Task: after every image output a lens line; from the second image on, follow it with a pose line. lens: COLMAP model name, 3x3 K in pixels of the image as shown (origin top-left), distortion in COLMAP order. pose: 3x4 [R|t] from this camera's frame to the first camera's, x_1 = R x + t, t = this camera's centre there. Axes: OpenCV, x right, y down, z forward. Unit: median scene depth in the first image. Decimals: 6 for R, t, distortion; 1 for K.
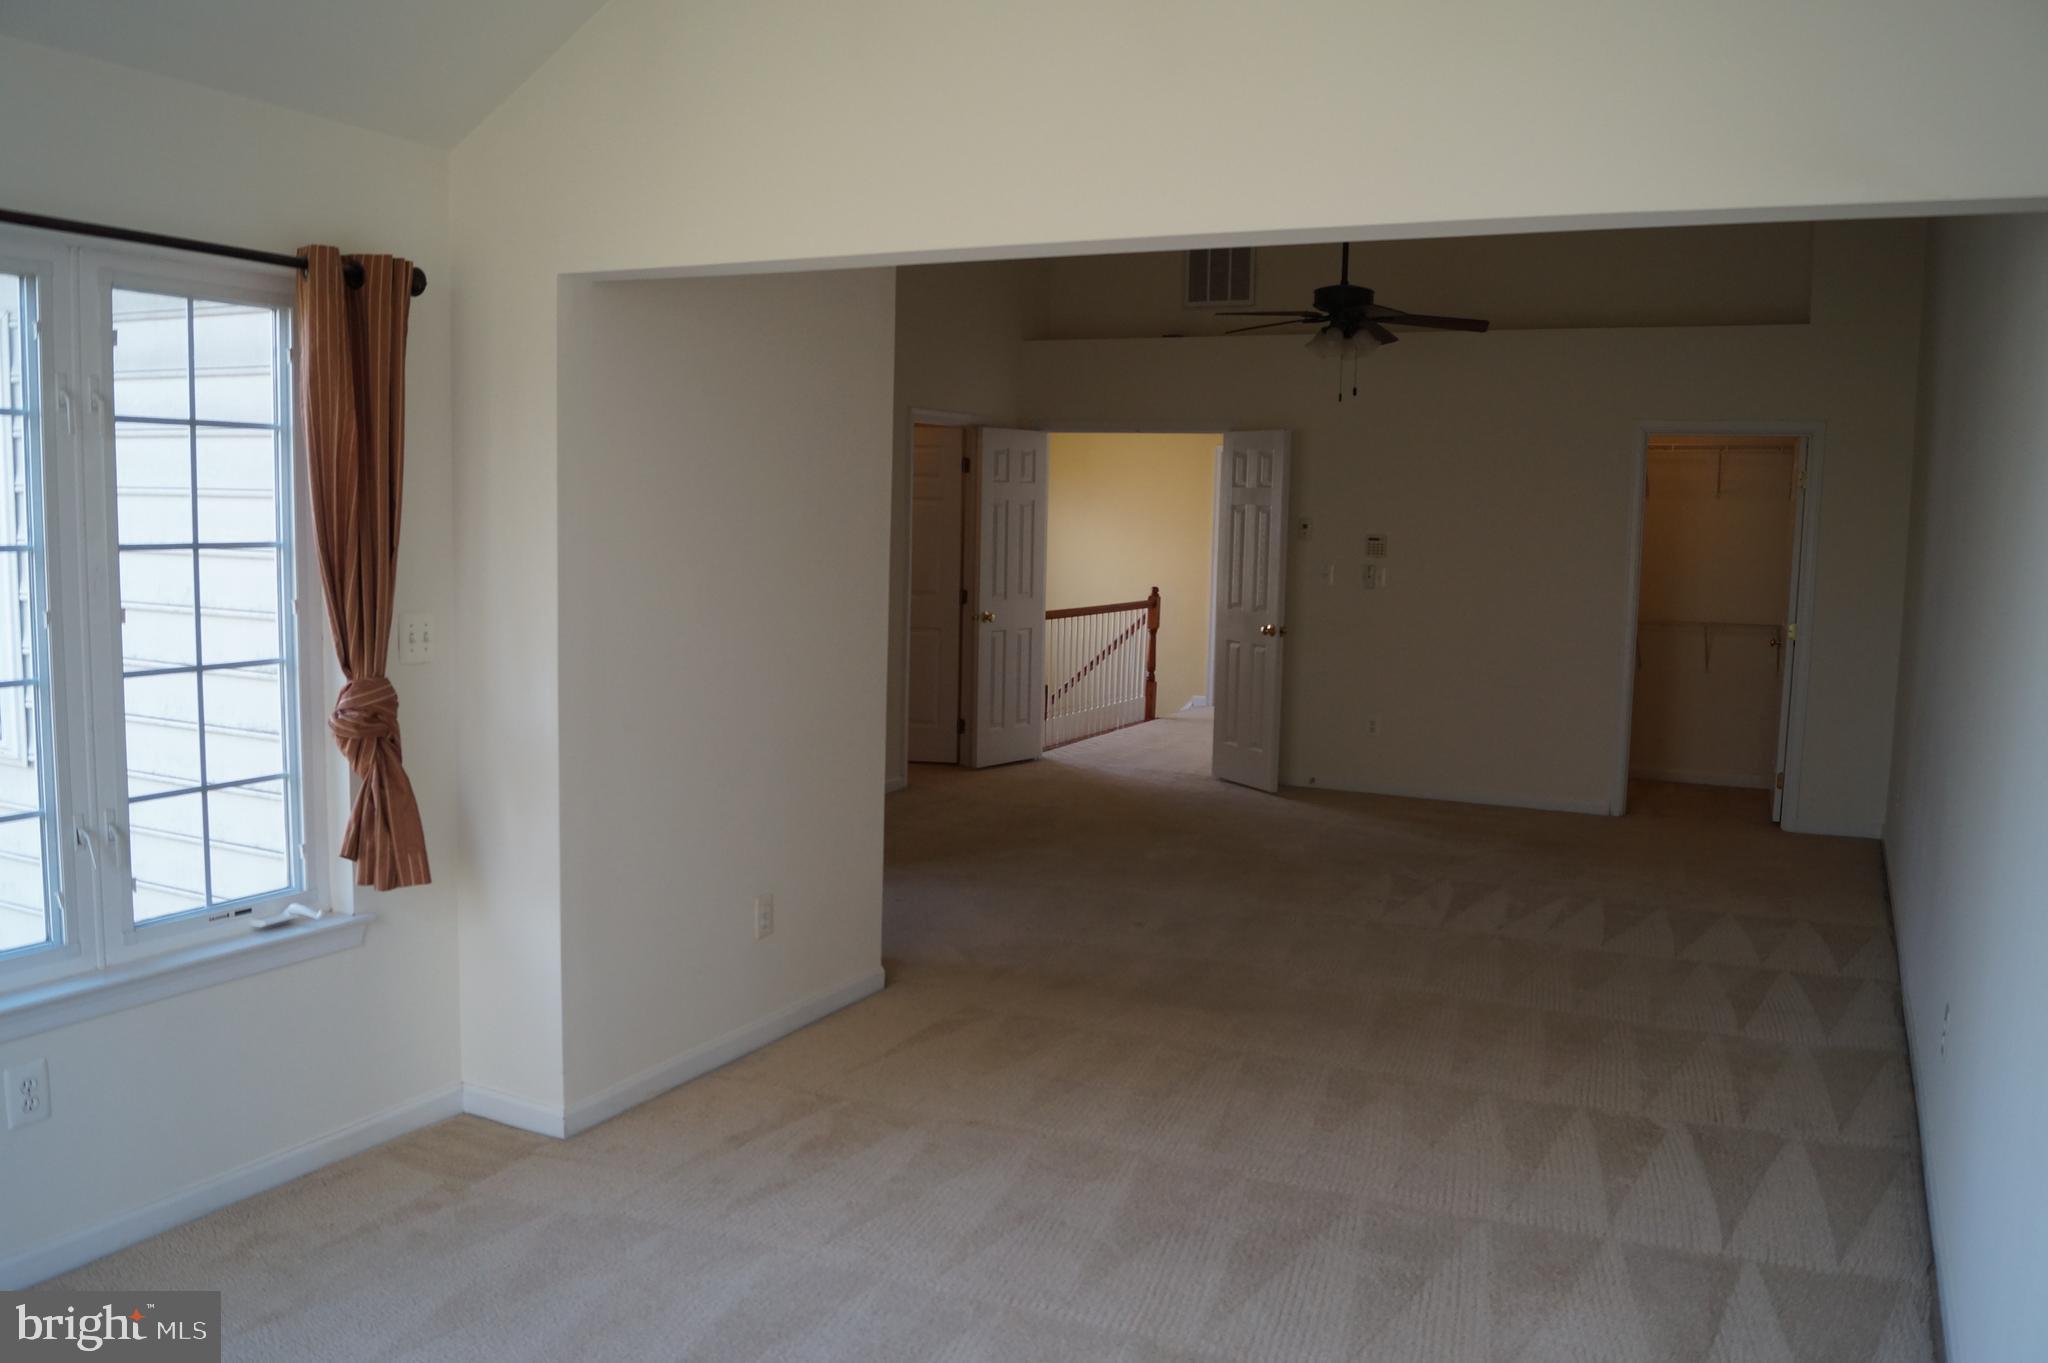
lens RADIAL K [[1638.9, 0, 1035.1], [0, 1638.9, 683.3], [0, 0, 1]] dist [-0.095161, 0.041187]
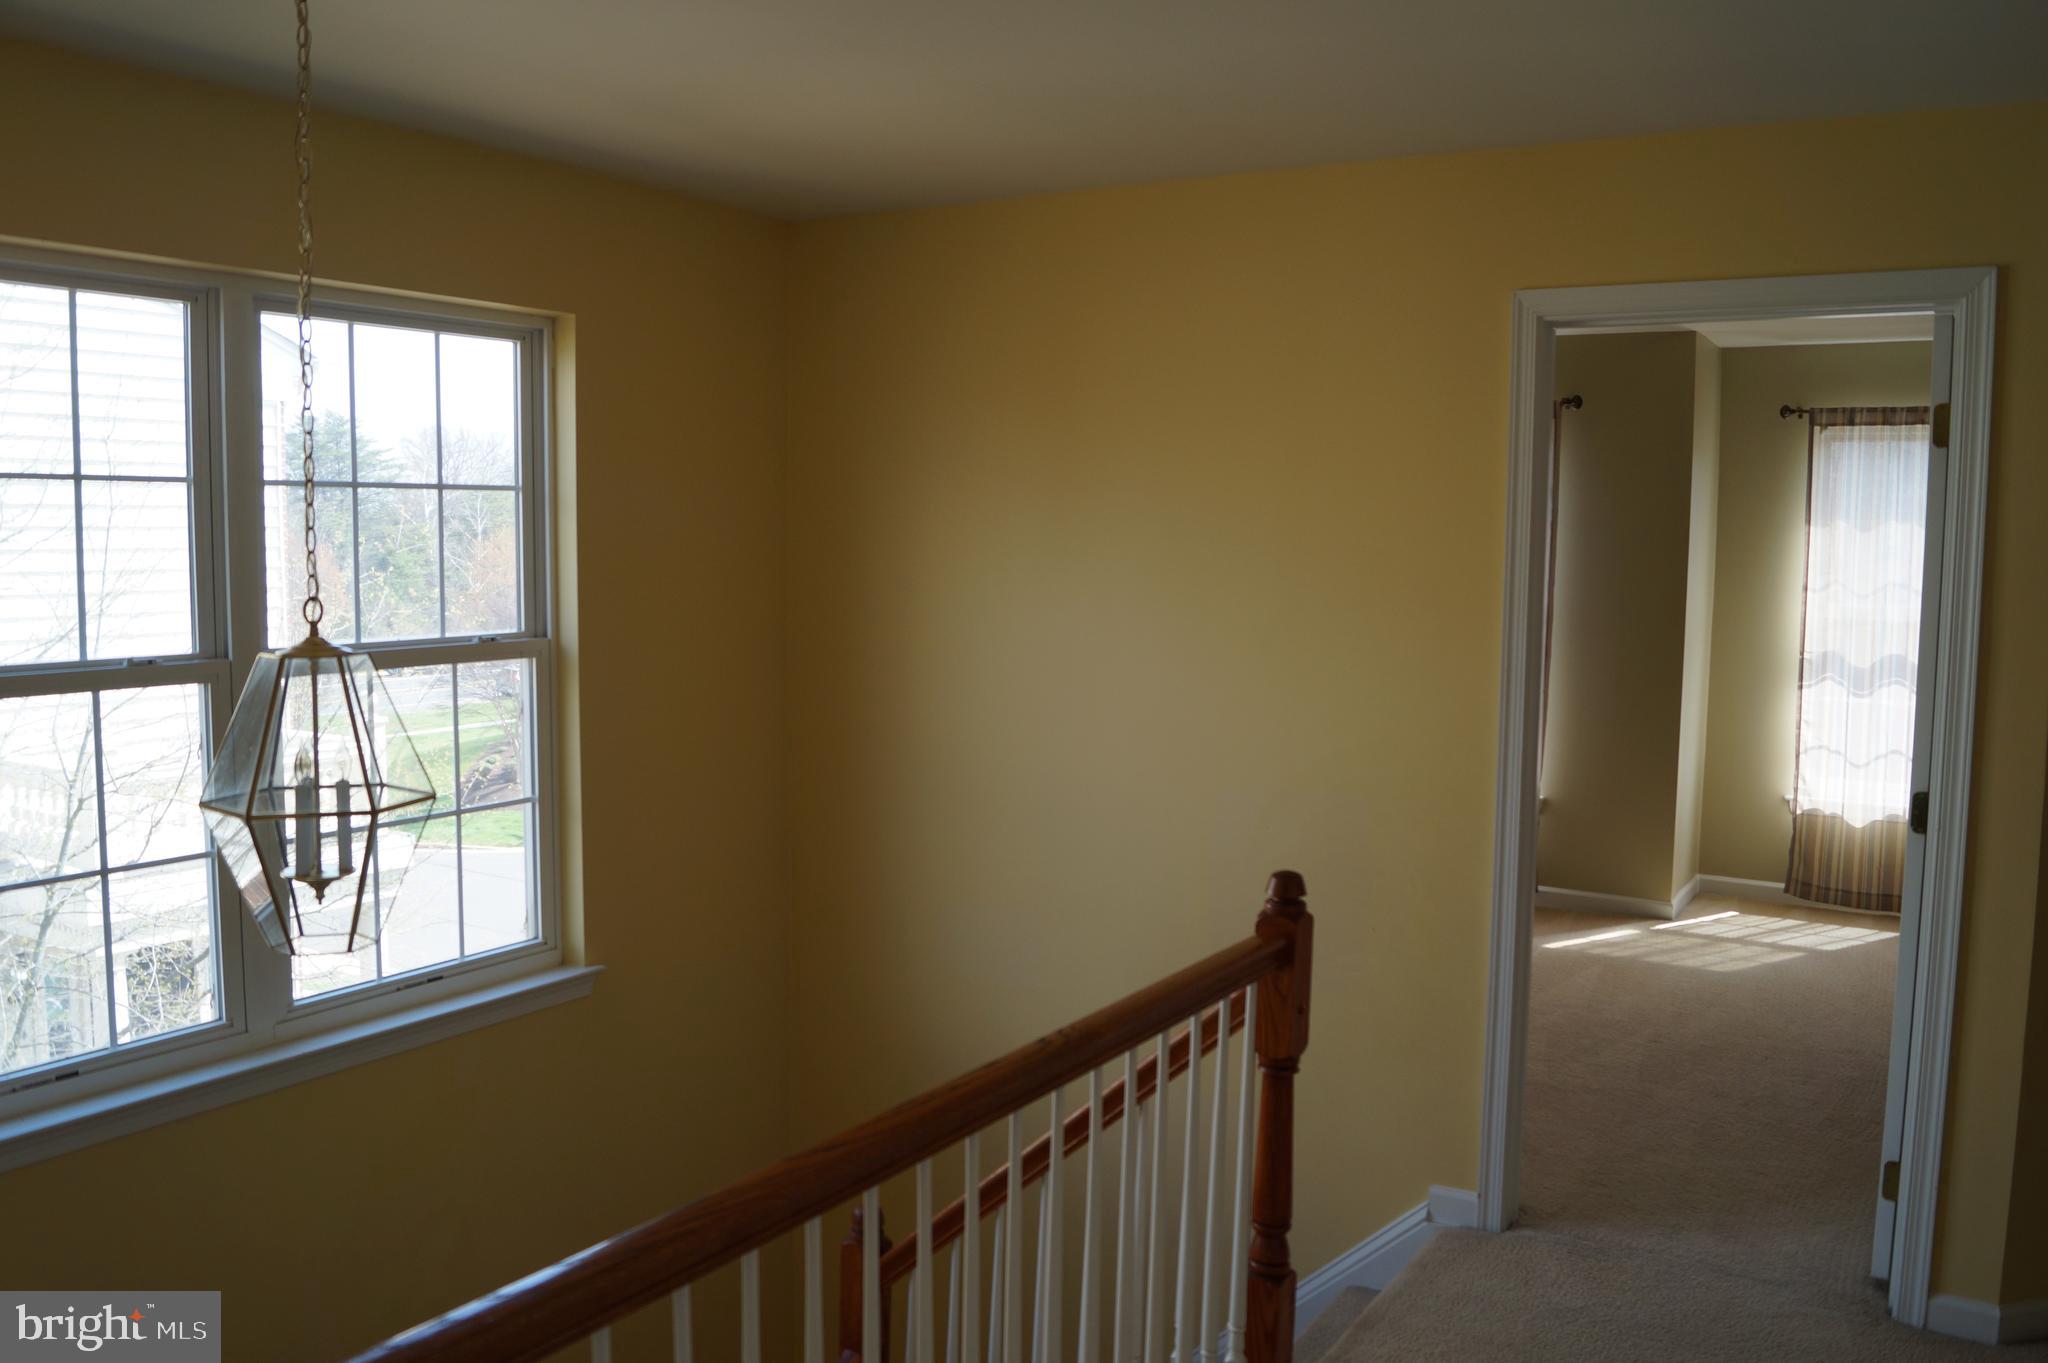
lens RADIAL K [[1638.9, 0, 1035.1], [0, 1638.9, 683.3], [0, 0, 1]] dist [-0.095161, 0.041187]
pose [[0.995598, -0.010270, -0.093166, 0.077557], [0.008886, 0.999844, -0.015261, -0.105318], [0.093308, 0.014366, 0.995534, 1.000247]]
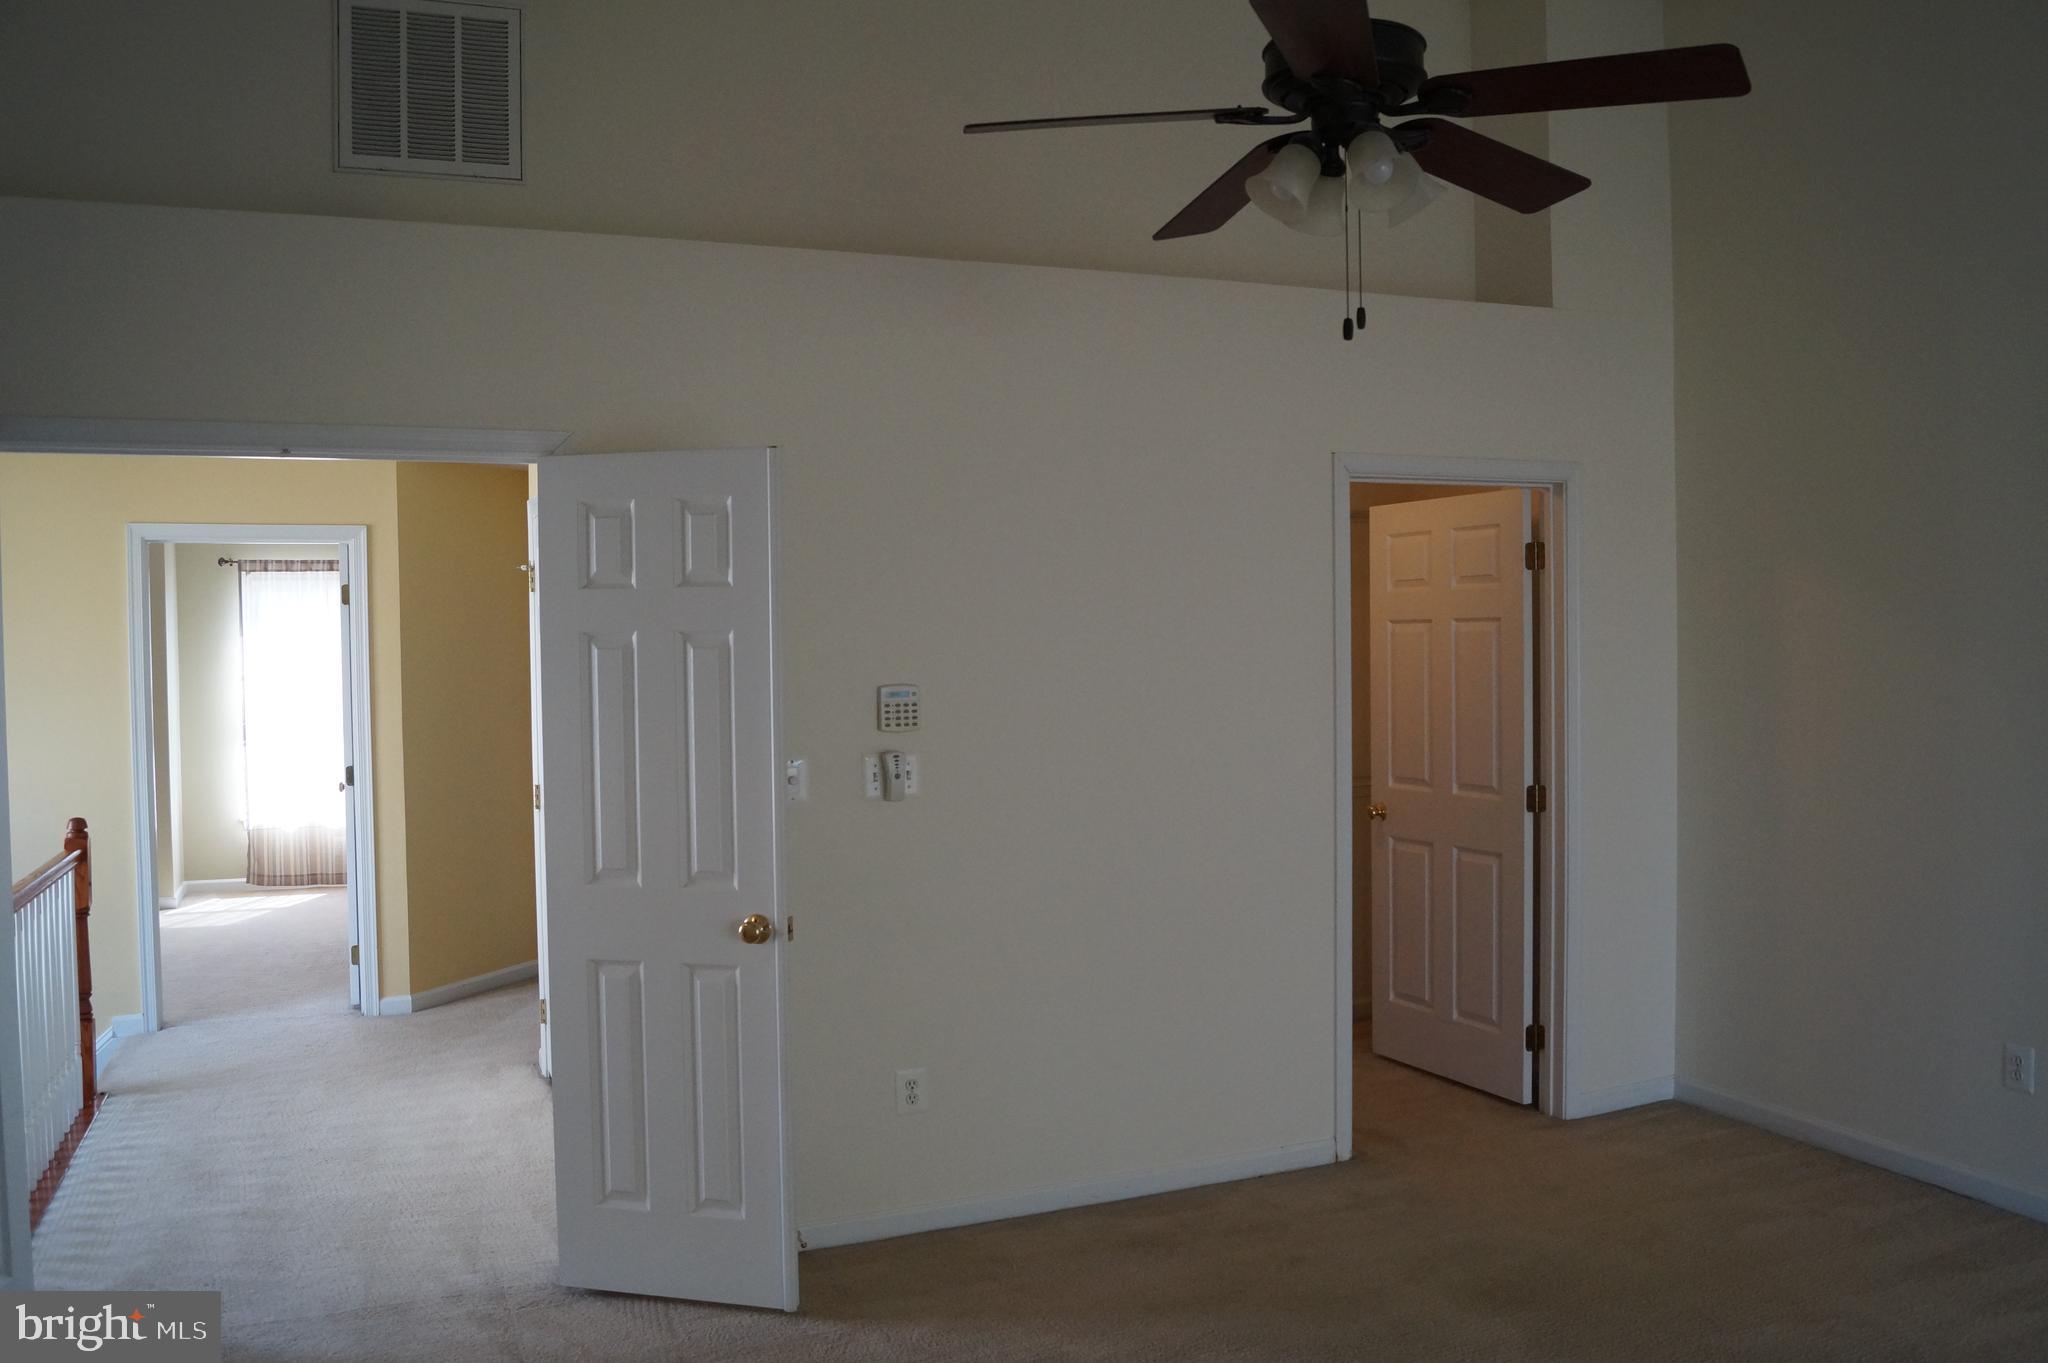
lens RADIAL K [[1638.9, 0, 1035.1], [0, 1638.9, 683.3], [0, 0, 1]] dist [-0.095161, 0.041187]
pose [[0.651454, -0.060490, 0.756273, -0.114466], [0.110002, 0.993814, -0.015266, -0.077538], [-0.750671, 0.093136, 0.654079, 0.642722]]
